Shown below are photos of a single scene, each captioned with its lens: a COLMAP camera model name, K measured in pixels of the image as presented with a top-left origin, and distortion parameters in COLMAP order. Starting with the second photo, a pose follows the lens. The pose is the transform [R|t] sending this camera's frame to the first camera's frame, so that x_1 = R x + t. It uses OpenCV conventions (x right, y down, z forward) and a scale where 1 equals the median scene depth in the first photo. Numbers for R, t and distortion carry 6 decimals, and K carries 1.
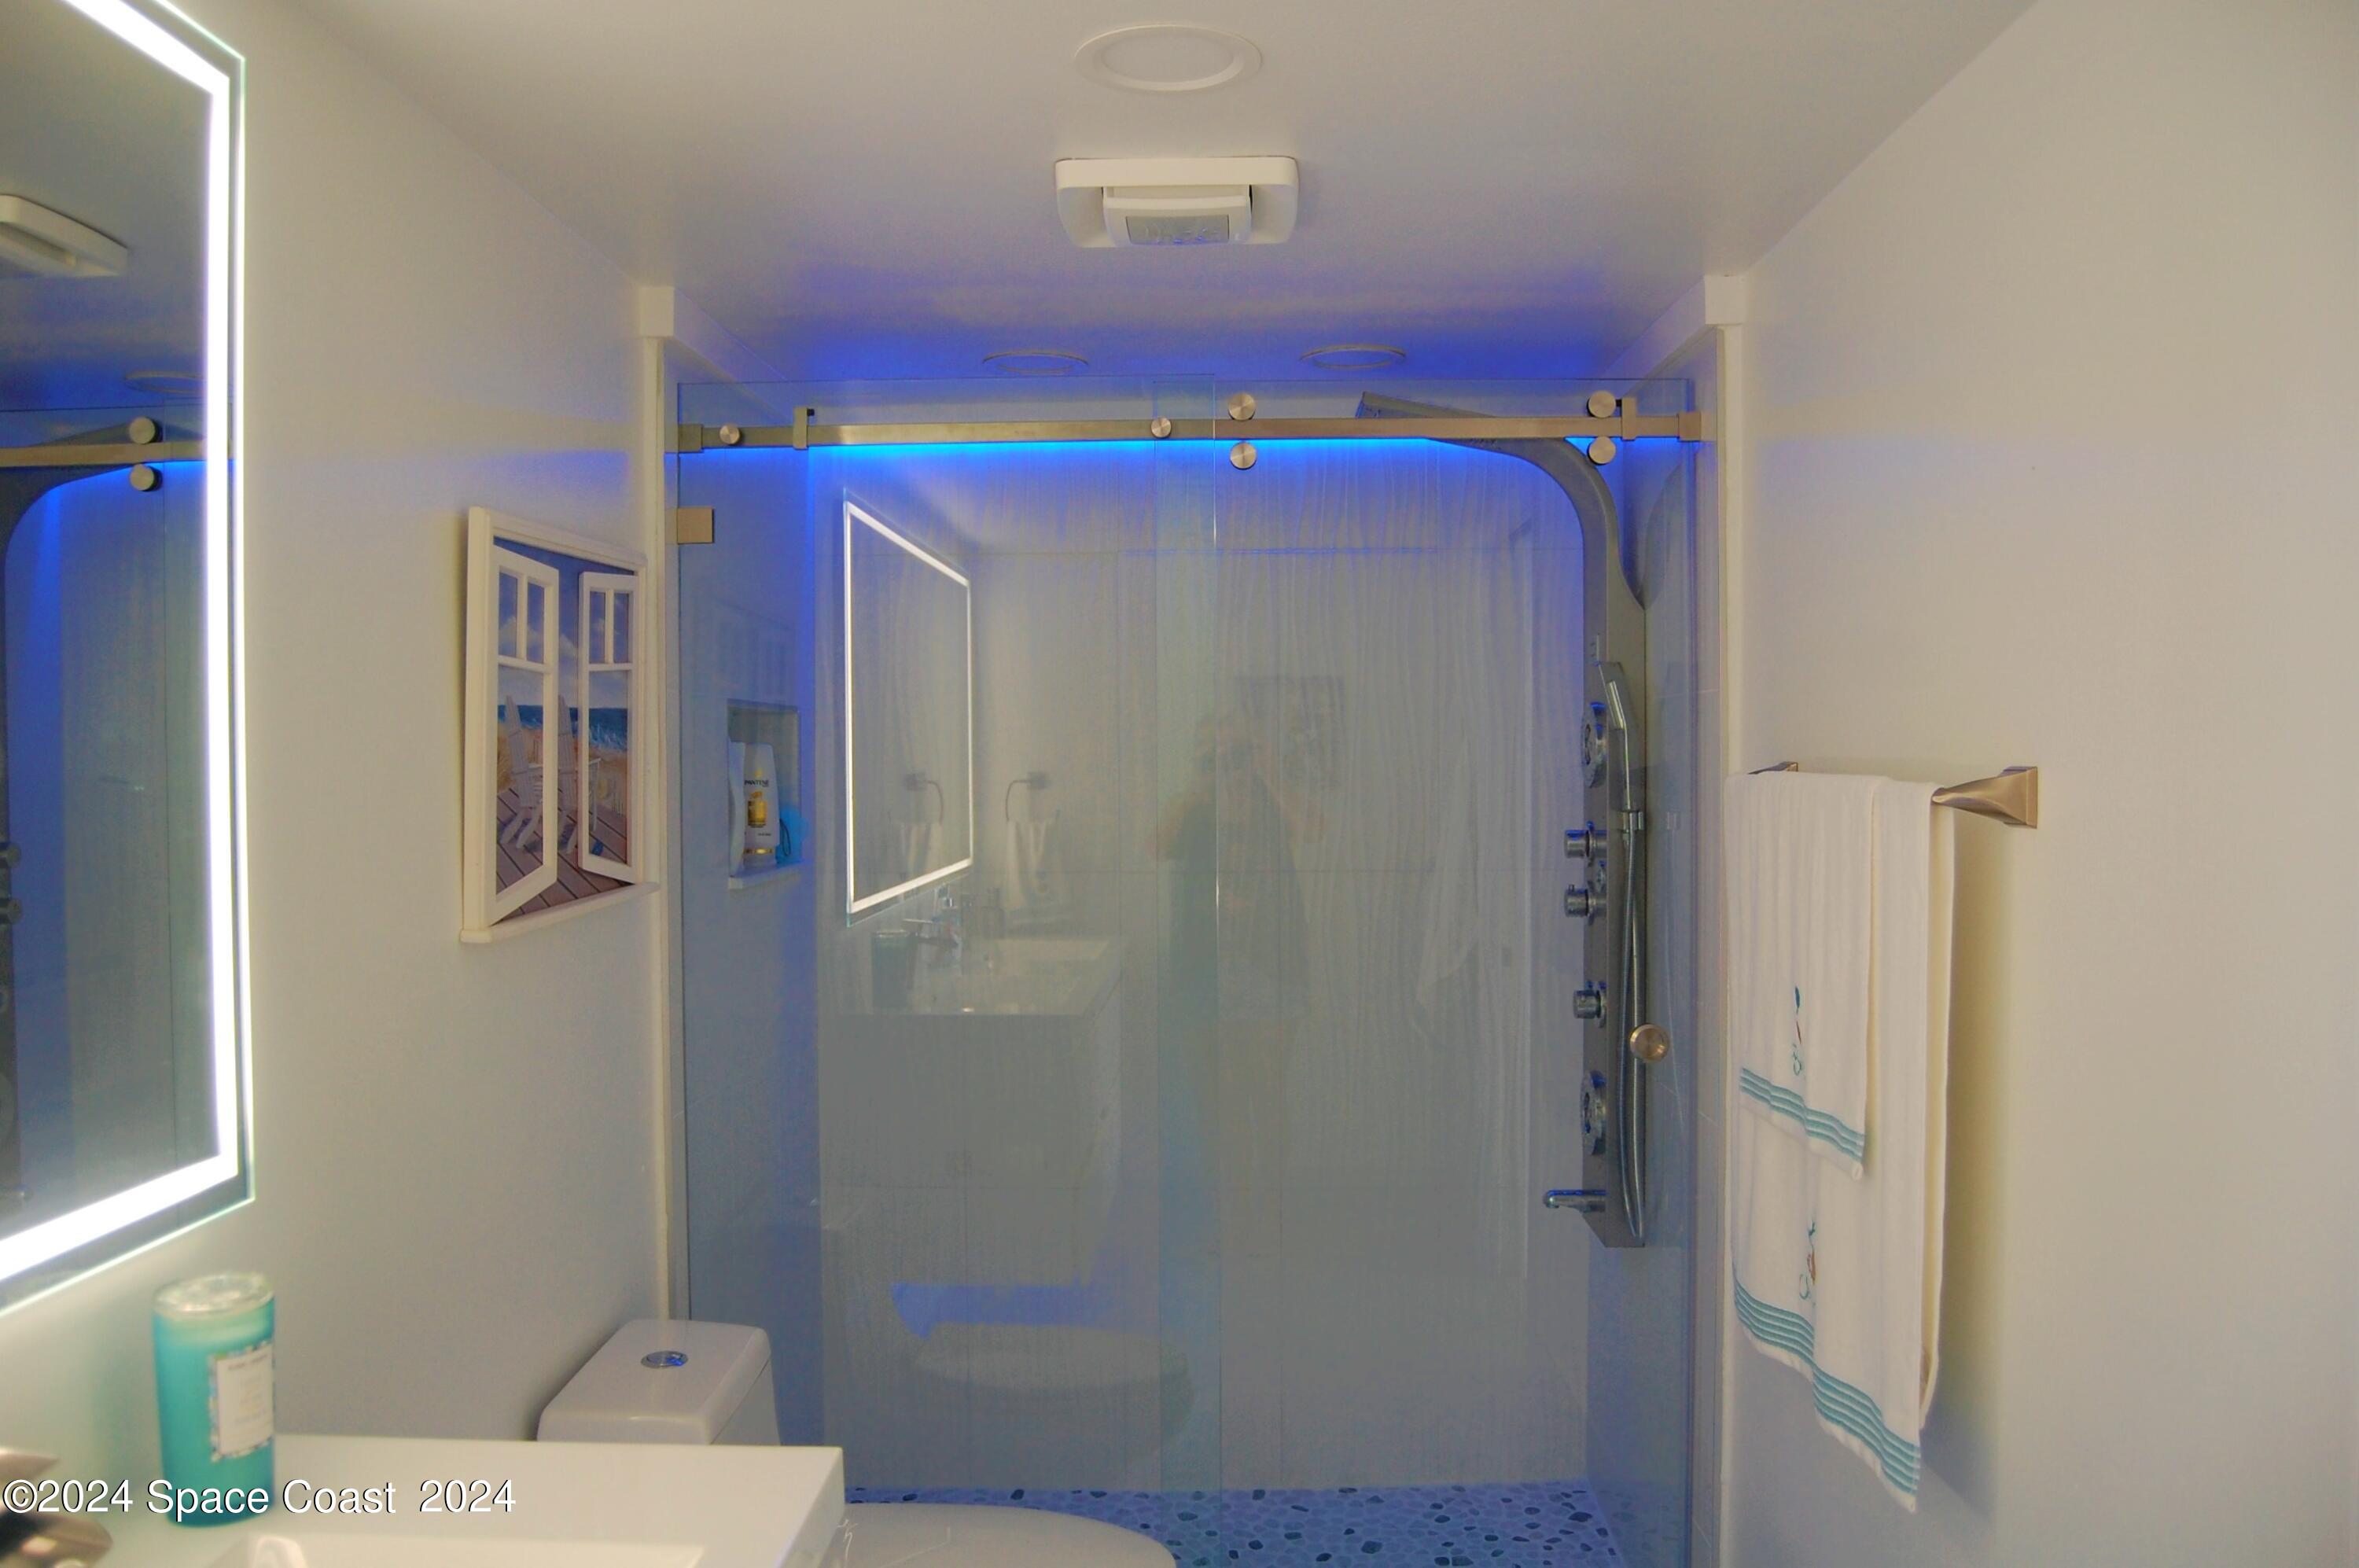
lens RADIAL K [[1857.6, 0, 1174.9], [0, 1857.6, 790.4], [0, 0, 1]] dist [-0.100030, 0.043197]
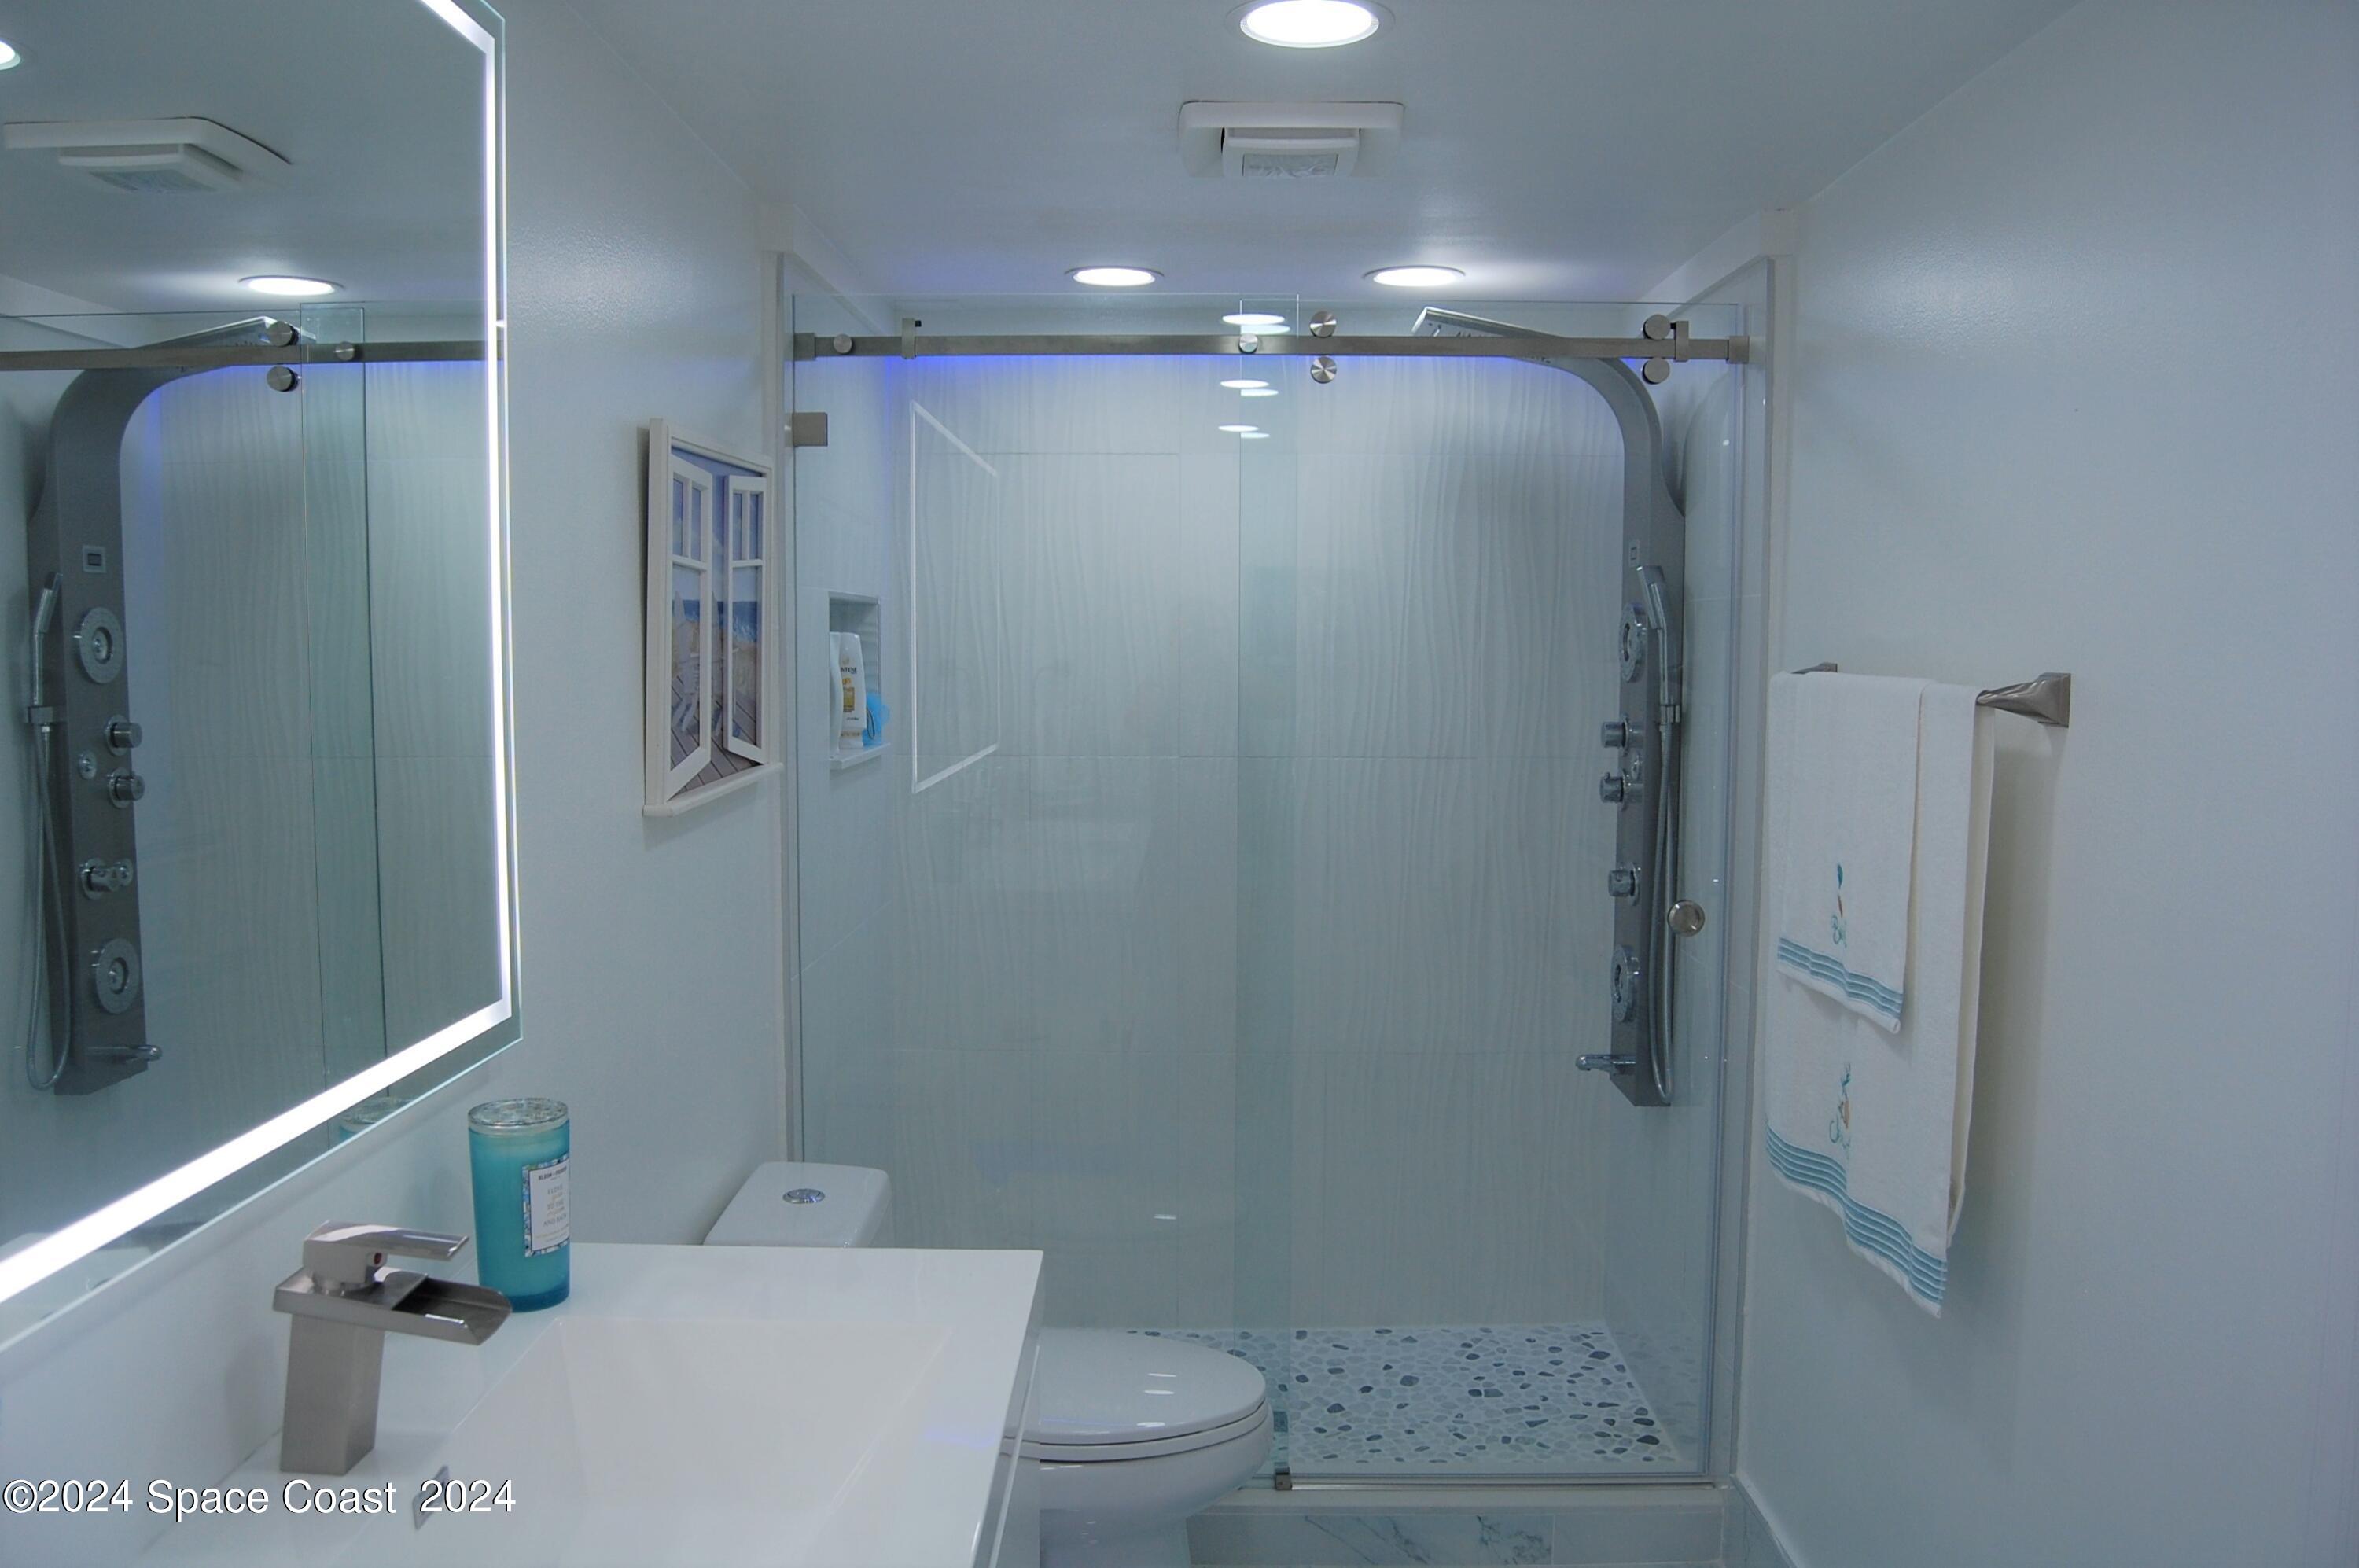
lens RADIAL K [[1857.6, 0, 1181.2], [0, 1857.6, 782.4], [0, 0, 1]] dist [-0.100030, 0.043197]
pose [[0.999770, 0.008721, 0.019595, -0.077193], [-0.009831, 0.998307, 0.057327, -0.003192], [-0.019062, -0.057506, 0.998163, -0.098575]]
